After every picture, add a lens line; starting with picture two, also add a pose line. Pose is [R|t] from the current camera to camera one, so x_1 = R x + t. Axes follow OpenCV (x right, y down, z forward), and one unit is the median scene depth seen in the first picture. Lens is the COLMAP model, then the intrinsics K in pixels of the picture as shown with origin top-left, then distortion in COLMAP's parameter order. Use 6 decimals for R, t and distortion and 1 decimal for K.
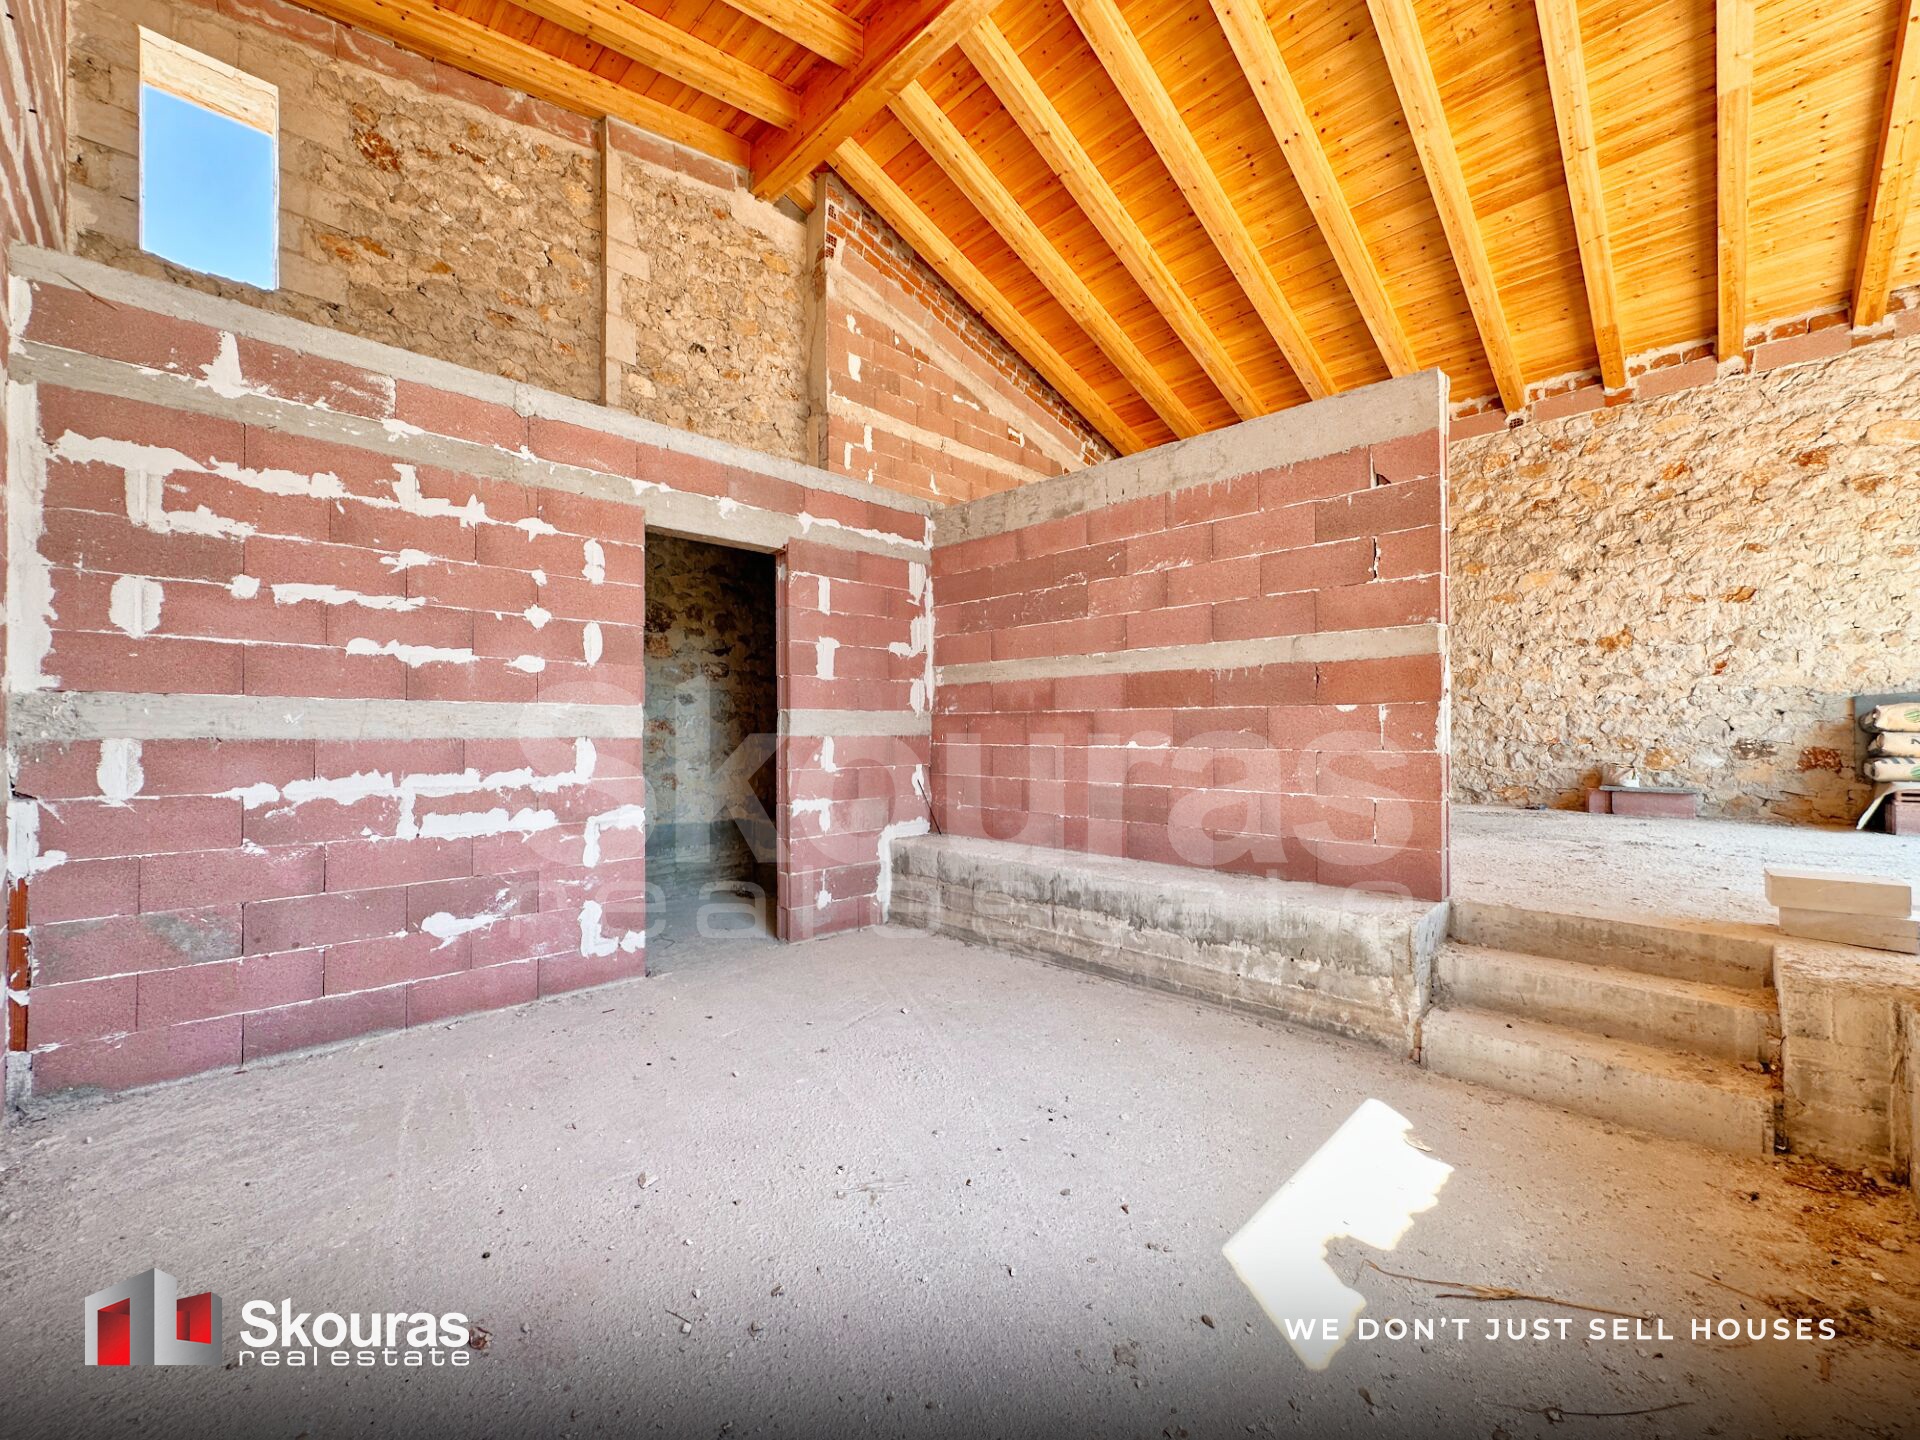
lens RADIAL K [[772.0, 0, 955.5], [0, 772.0, 728.1], [0, 0, 1]] dist [-0.008746, 0.001364]
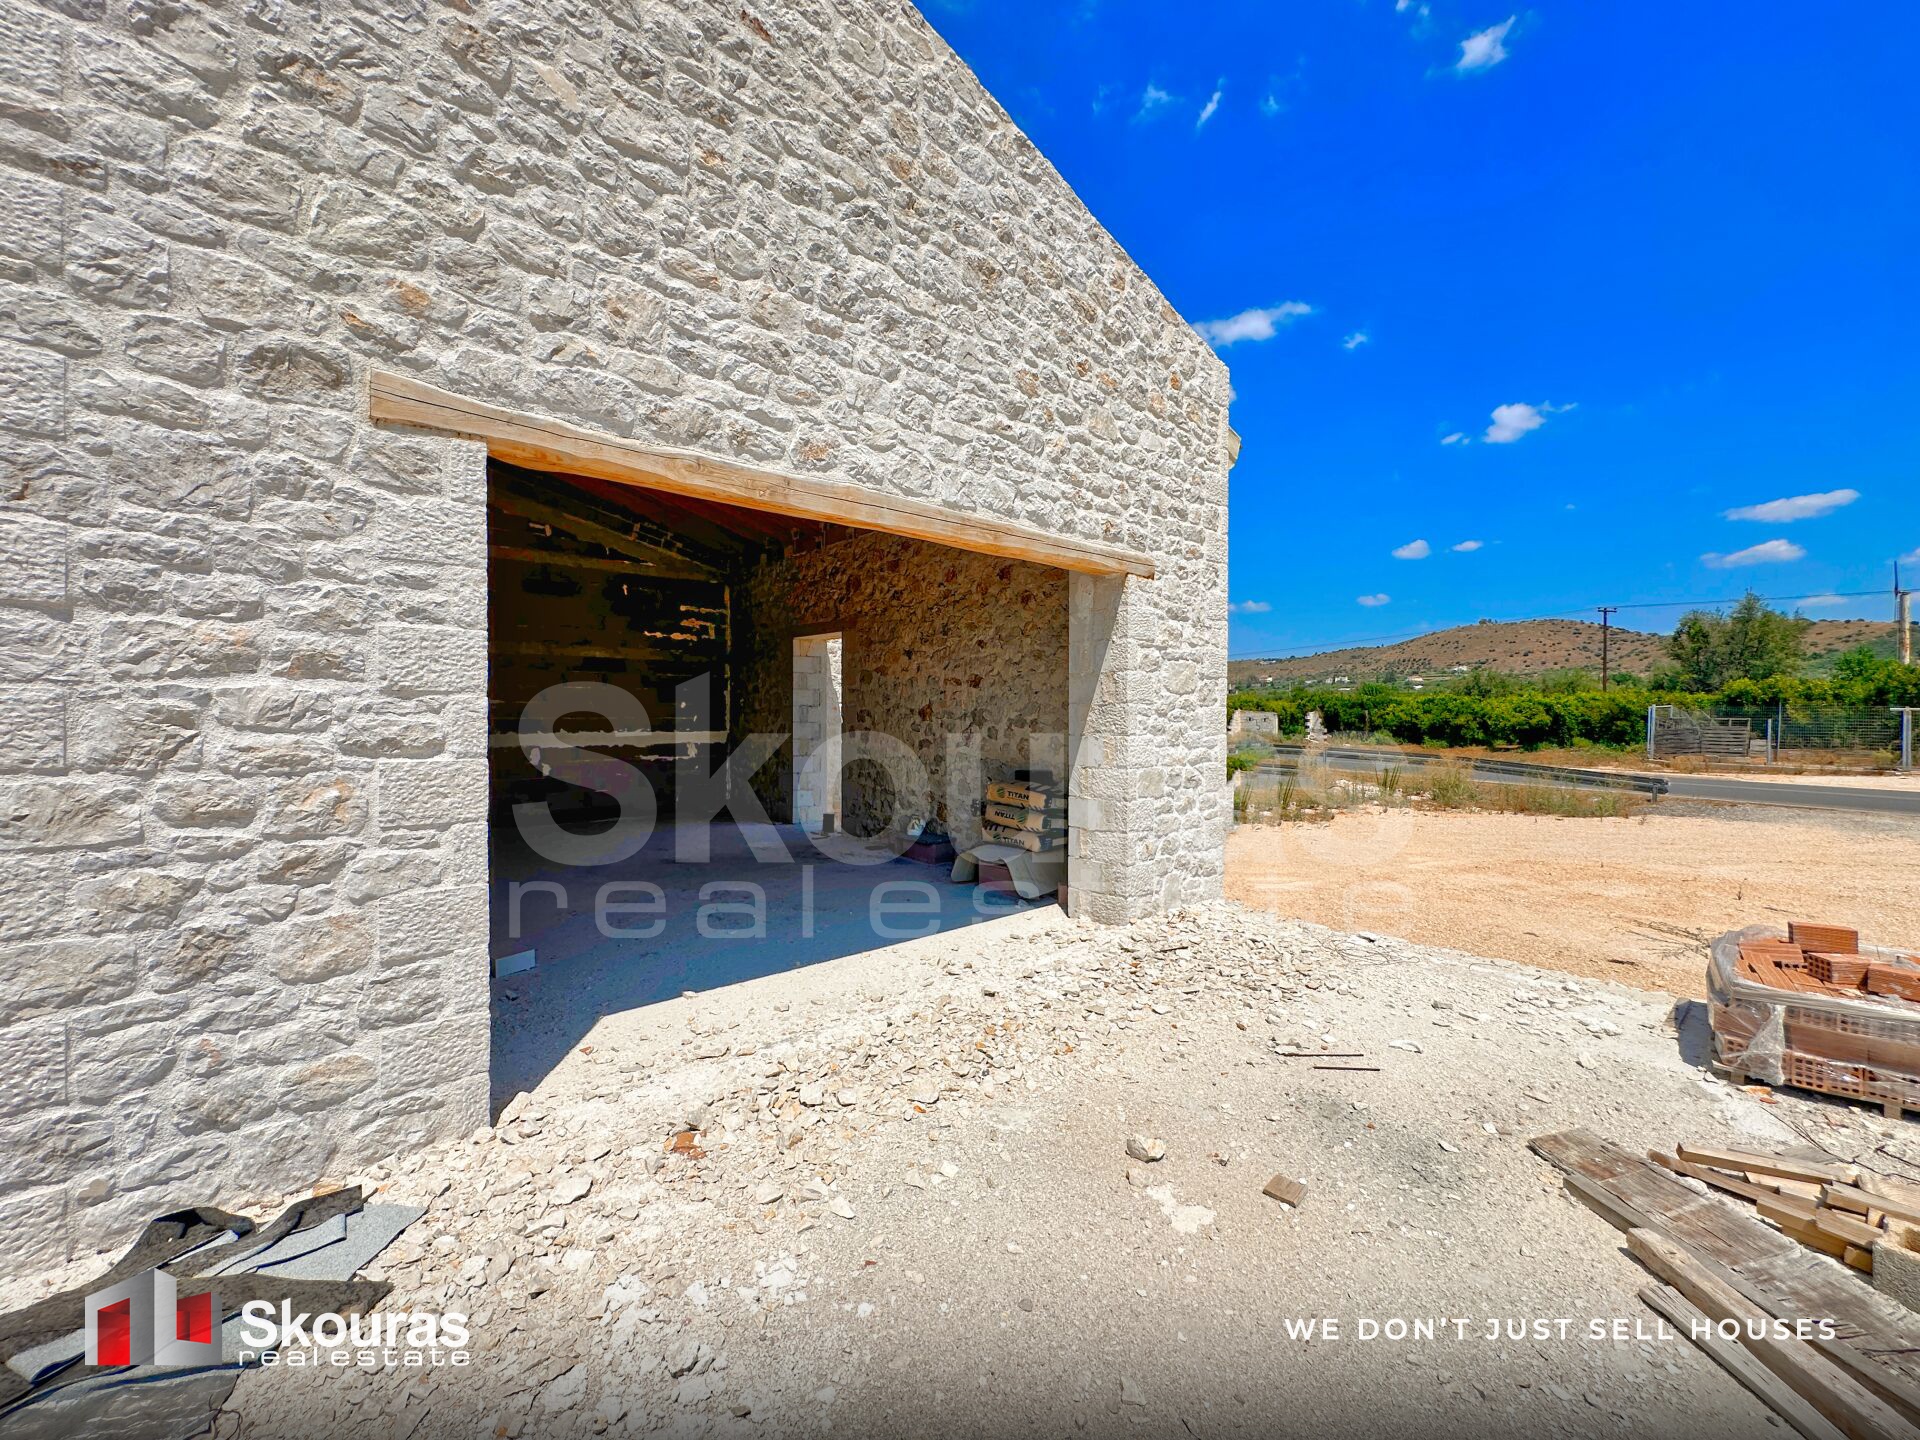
lens RADIAL K [[772.0, 0, 962.1], [0, 772.0, 718.8], [0, 0, 1]] dist [-0.008746, 0.001364]
pose [[0.998298, 0.006334, -0.057978, 1.183429], [-0.005475, 0.999873, 0.014963, -0.146159], [0.058065, -0.014620, 0.998206, -0.250207]]
